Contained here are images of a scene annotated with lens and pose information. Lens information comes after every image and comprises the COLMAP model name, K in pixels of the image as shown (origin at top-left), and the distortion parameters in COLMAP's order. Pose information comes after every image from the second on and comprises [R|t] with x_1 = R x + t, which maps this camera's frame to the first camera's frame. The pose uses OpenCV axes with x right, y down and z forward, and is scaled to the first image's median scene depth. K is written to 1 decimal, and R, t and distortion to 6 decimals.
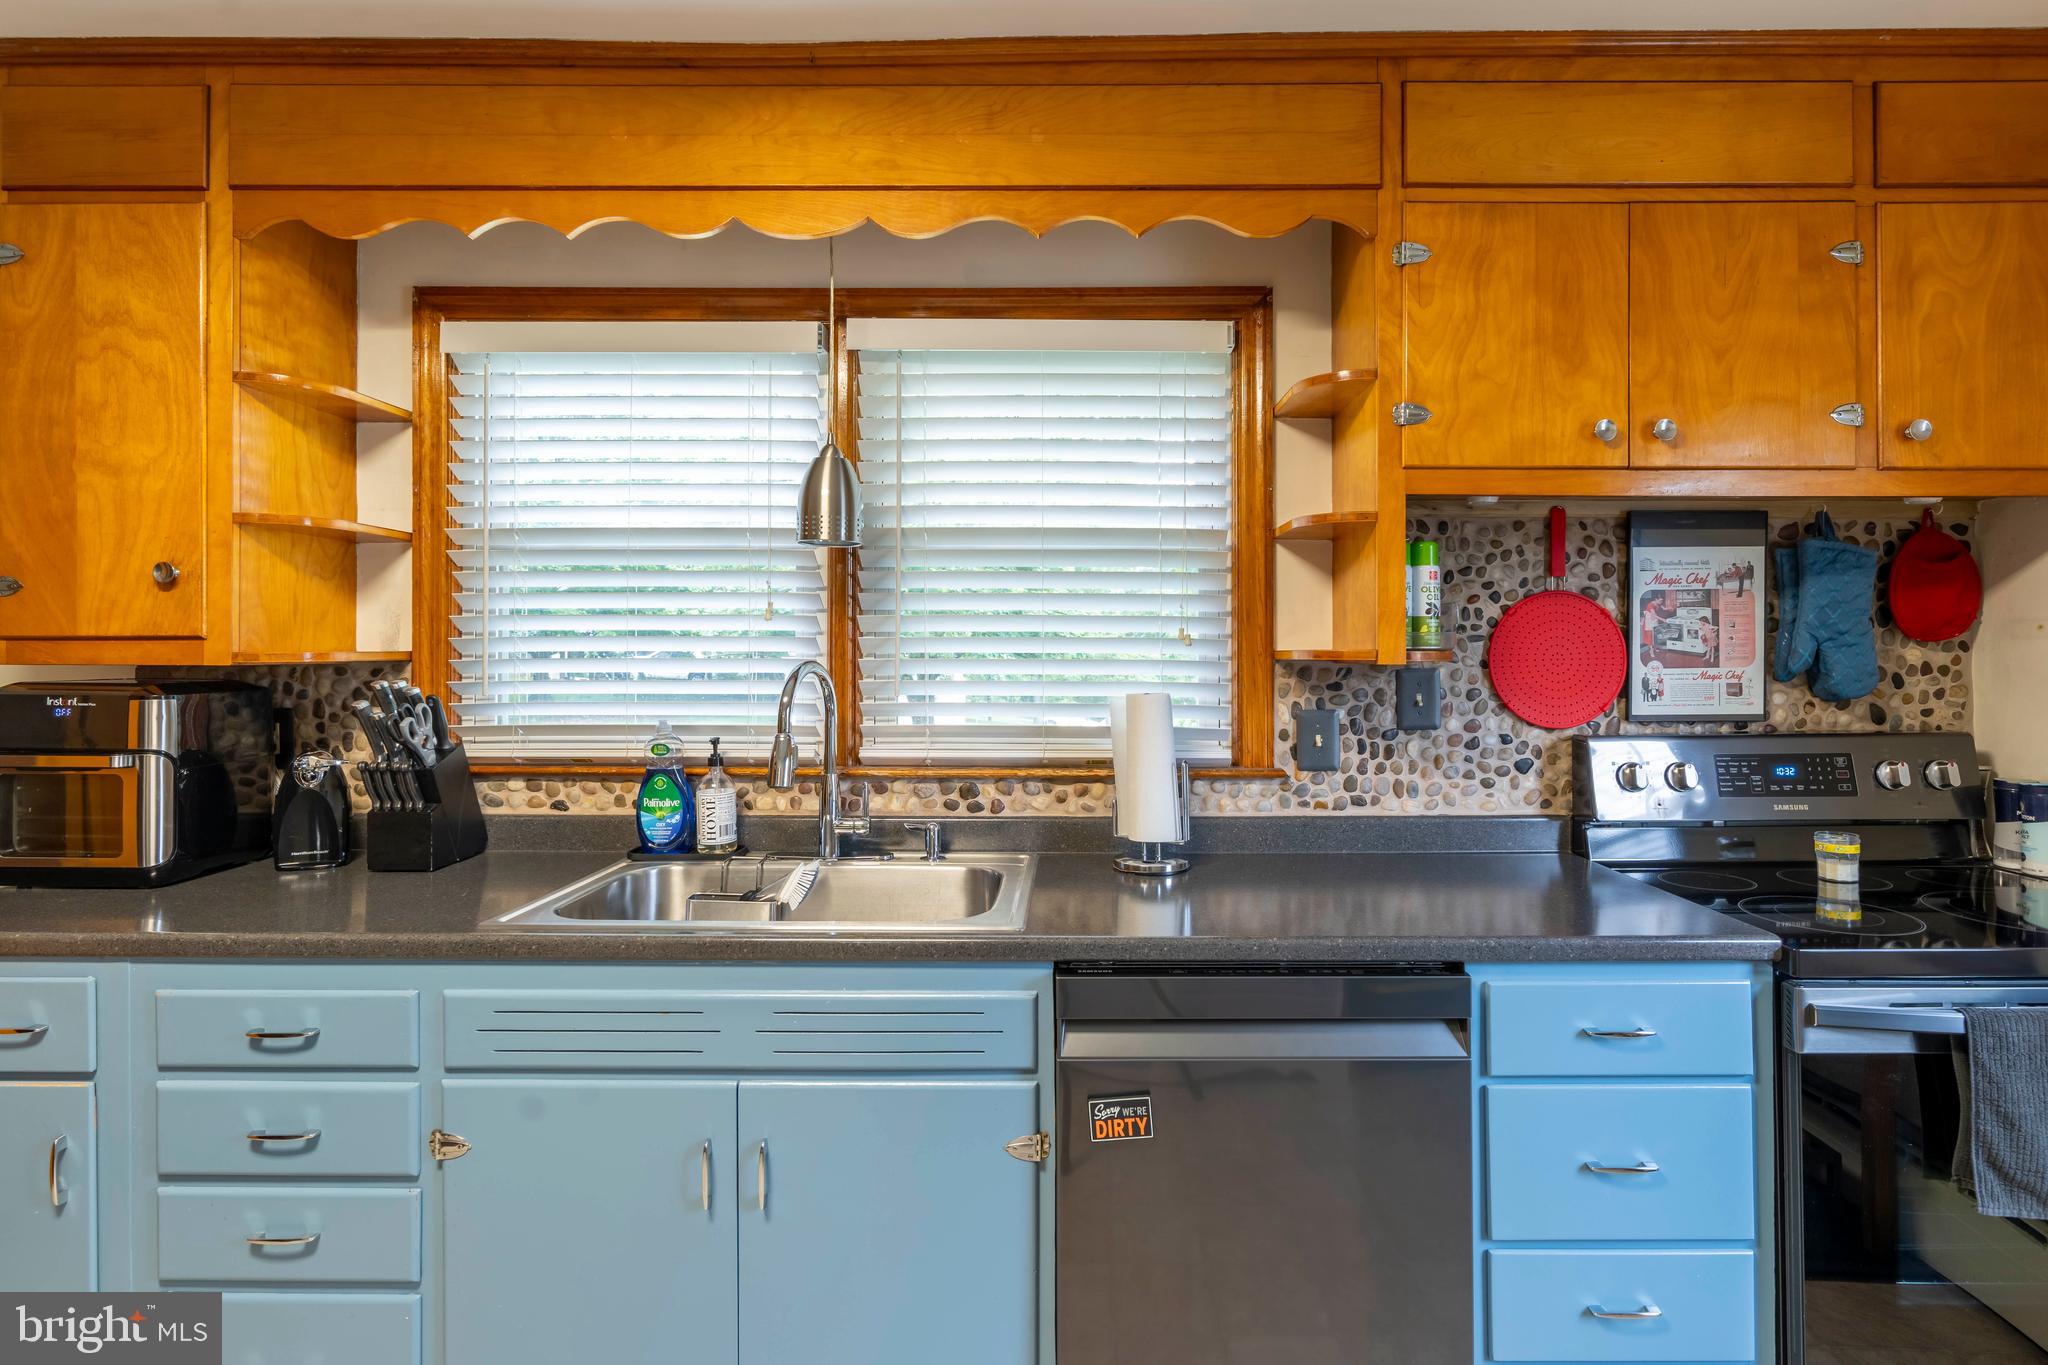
lens RADIAL K [[984.1, 0, 1093.1], [0, 984.1, 651.2], [0, 0, 1]] dist [-0.000606, 0.001884]
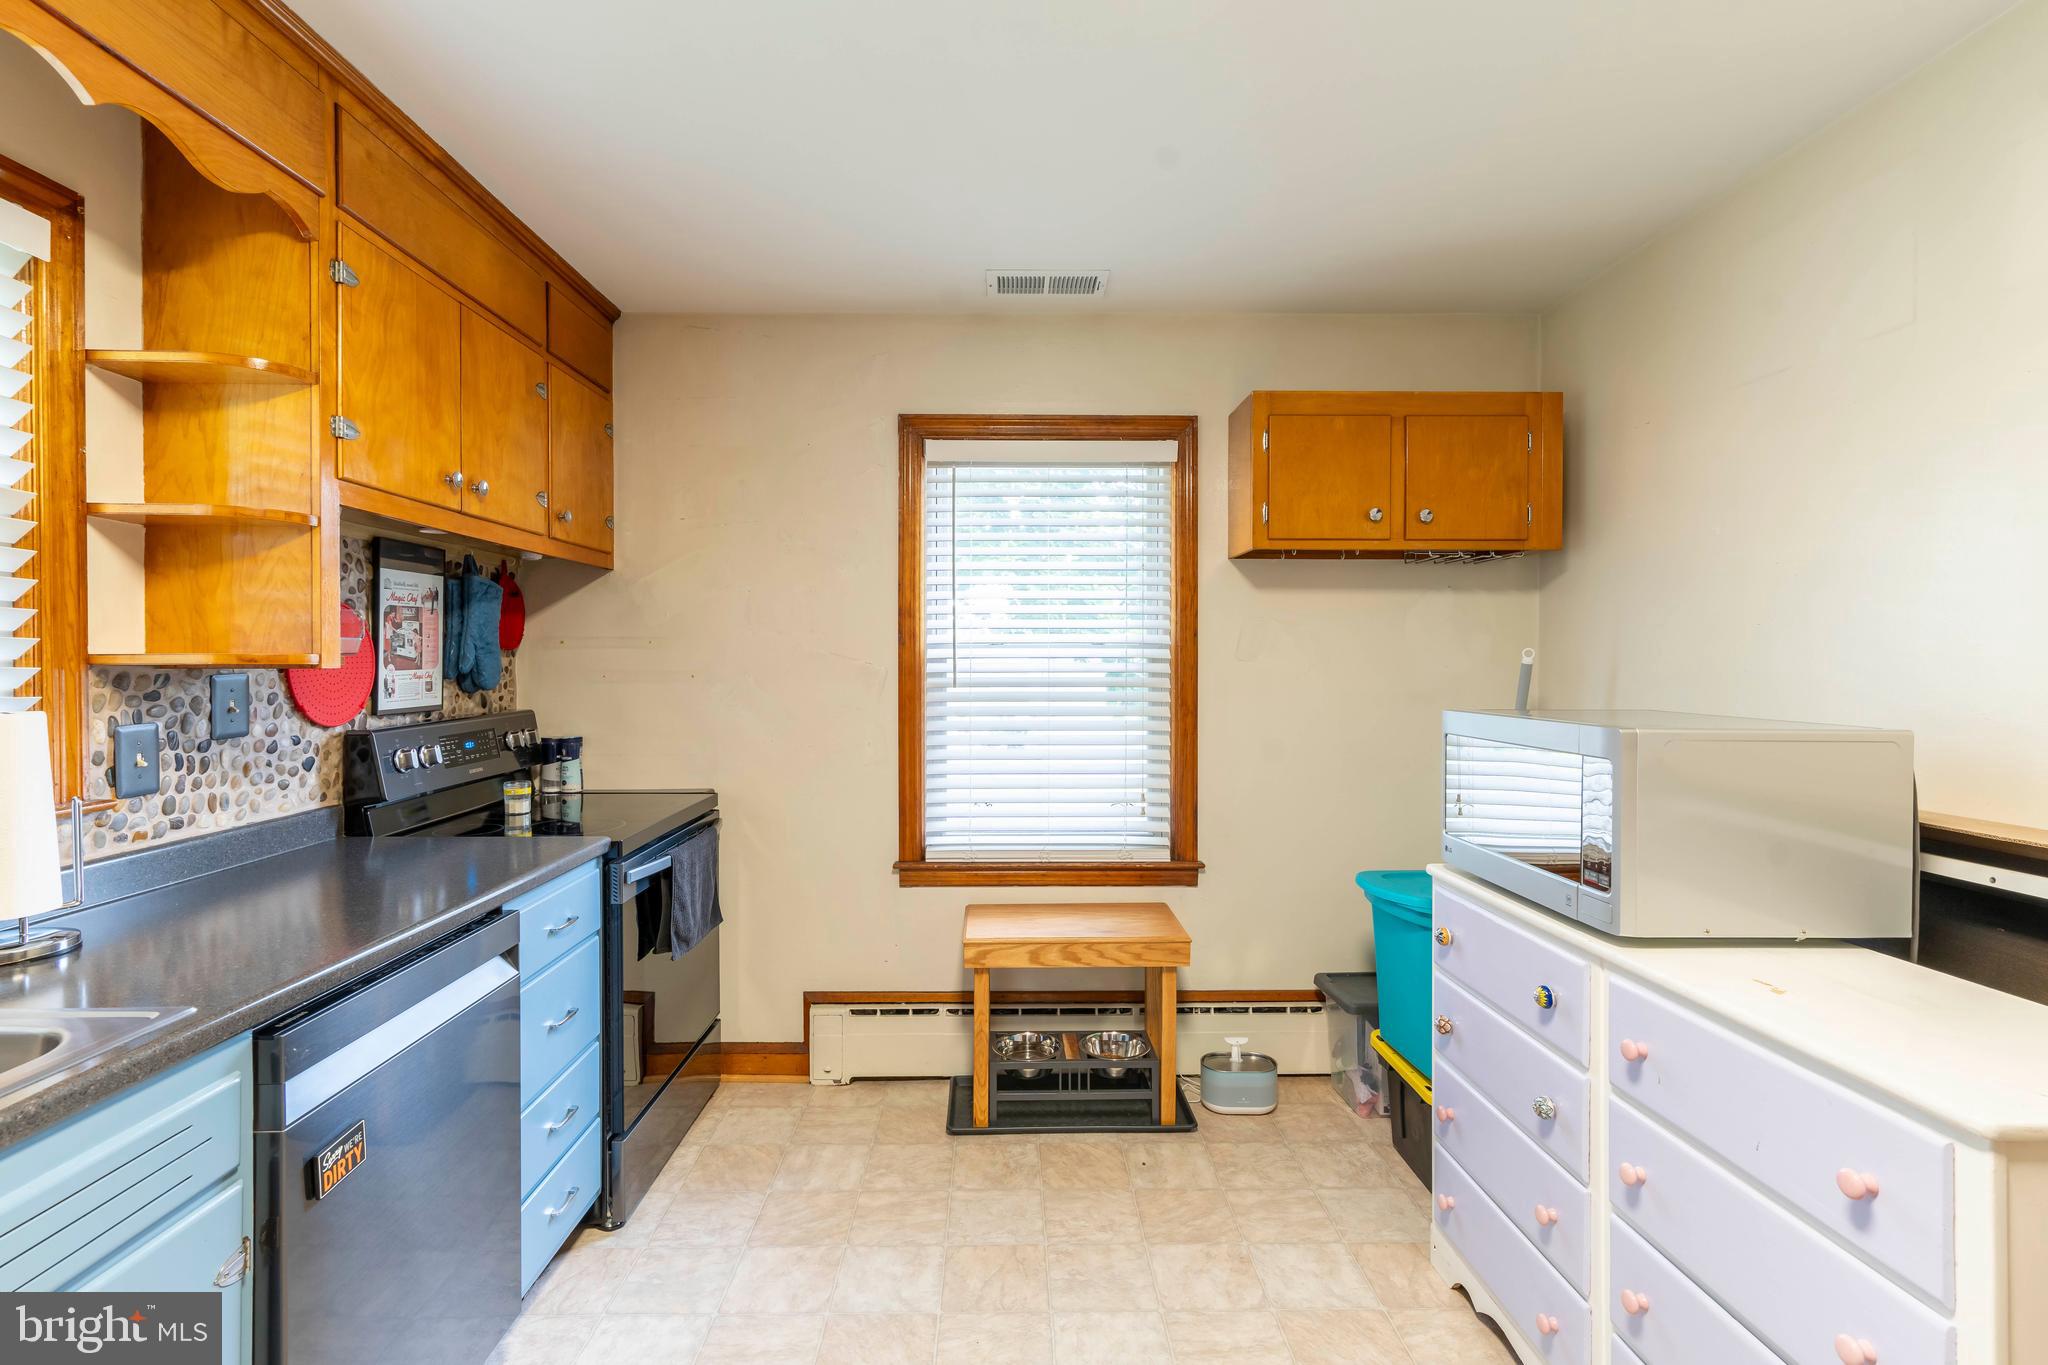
lens RADIAL K [[984.1, 0, 996.2], [0, 984.1, 667.1], [0, 0, 1]] dist [-0.000606, 0.001884]
pose [[-0.008249, -0.007844, 0.999935, -0.634448], [-0.002680, 0.999966, 0.007822, 0.001935], [-0.999962, -0.002615, -0.008269, 0.274868]]
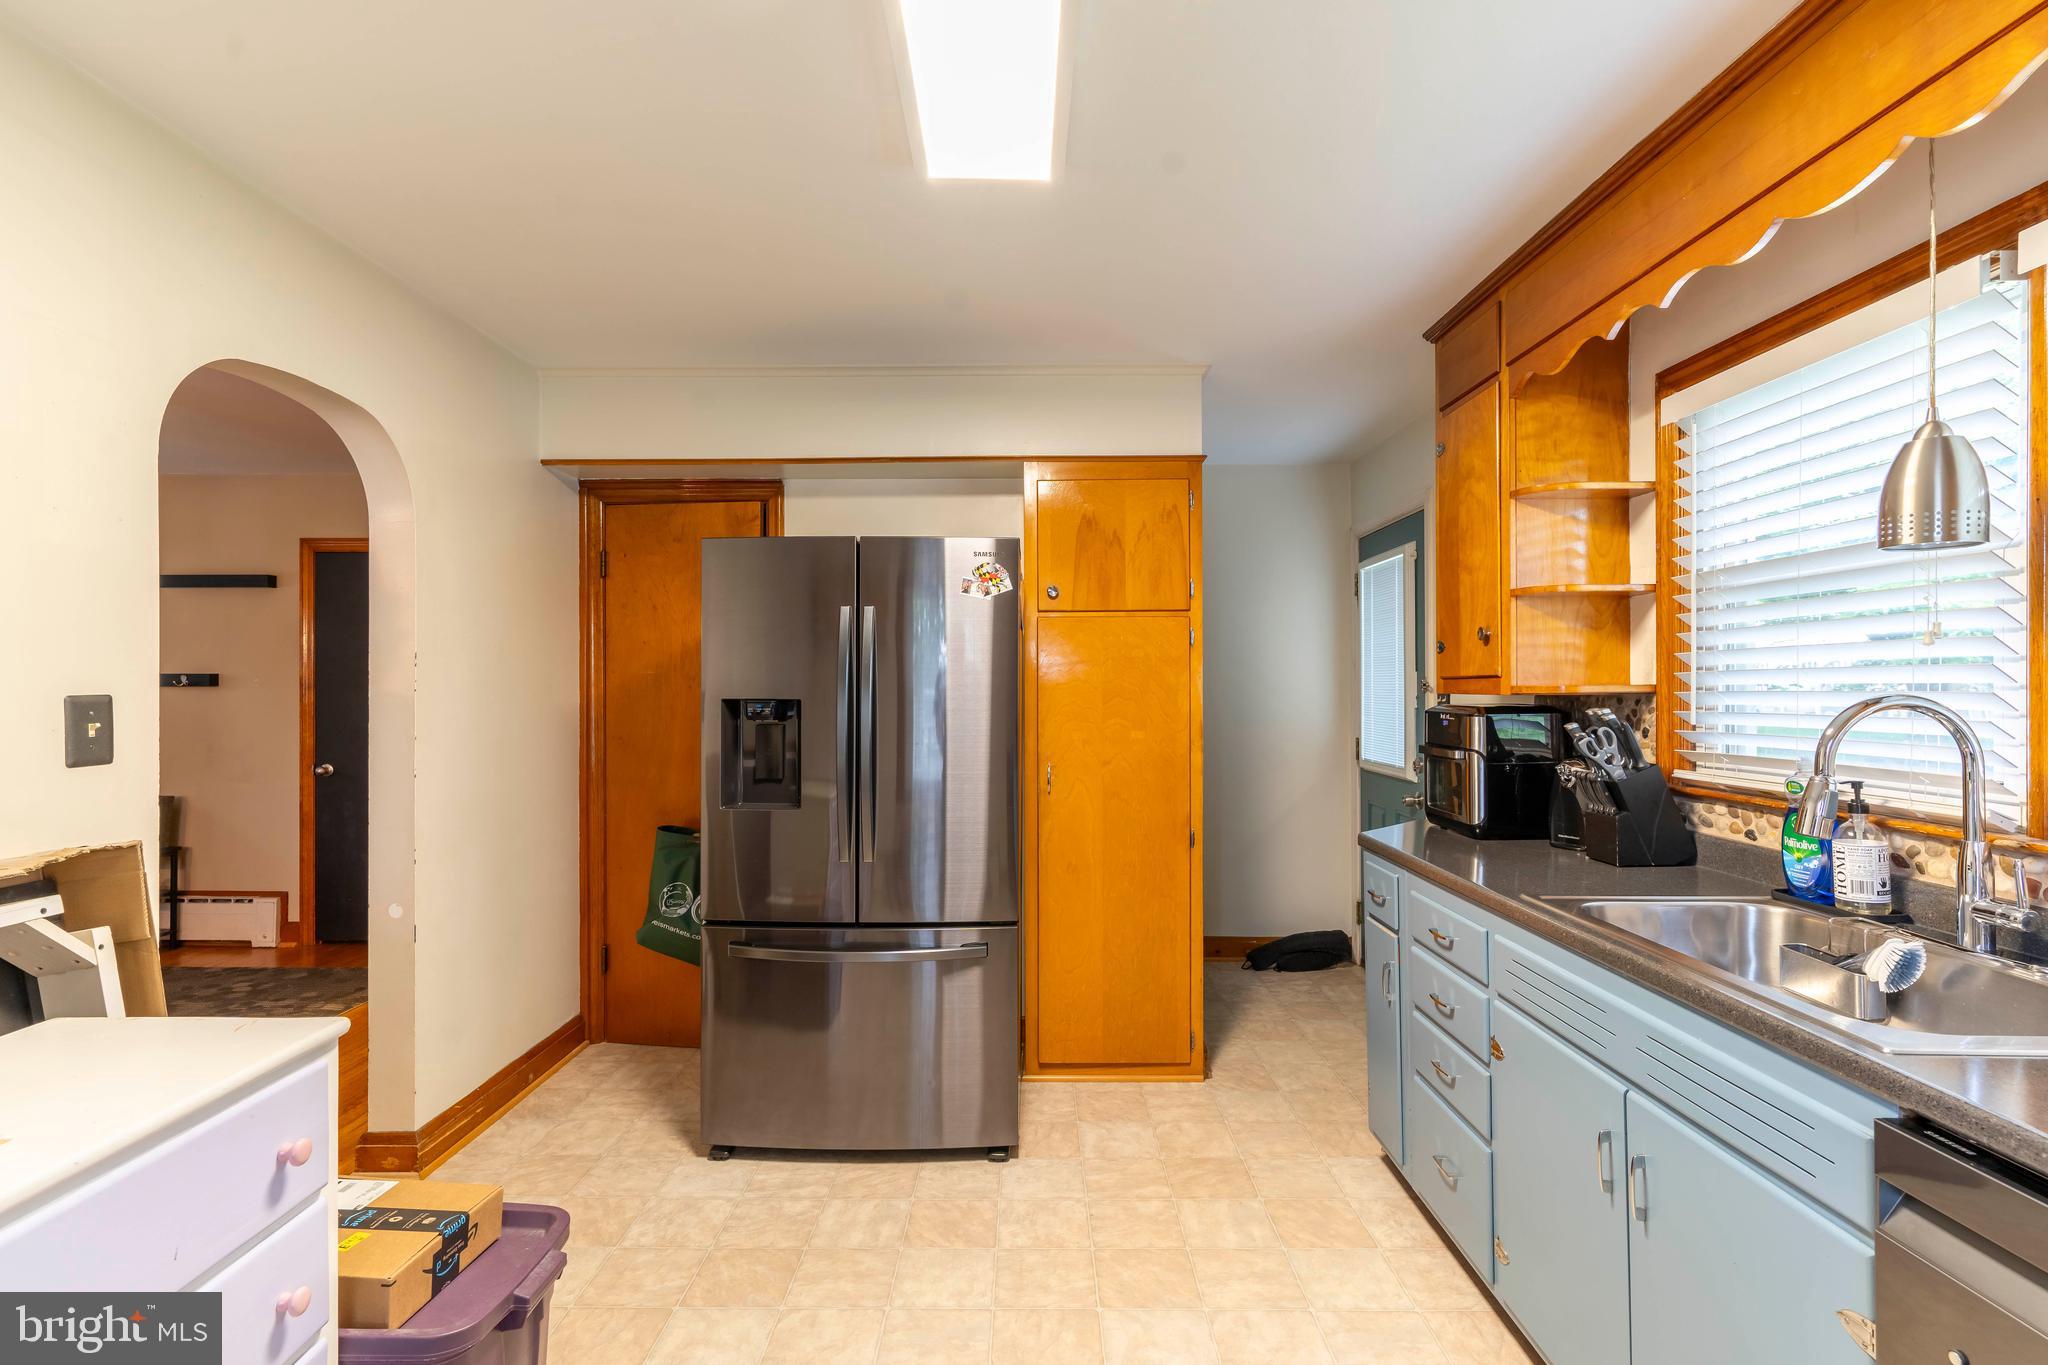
lens RADIAL K [[984.1, 0, 1015.2], [0, 984.1, 679.1], [0, 0, 1]] dist [-0.000606, 0.001884]
pose [[-0.003837, -0.011018, -0.999932, 0.503633], [0.003475, 0.999933, -0.011032, 0.003922], [0.999987, -0.003517, -0.003798, 0.249120]]
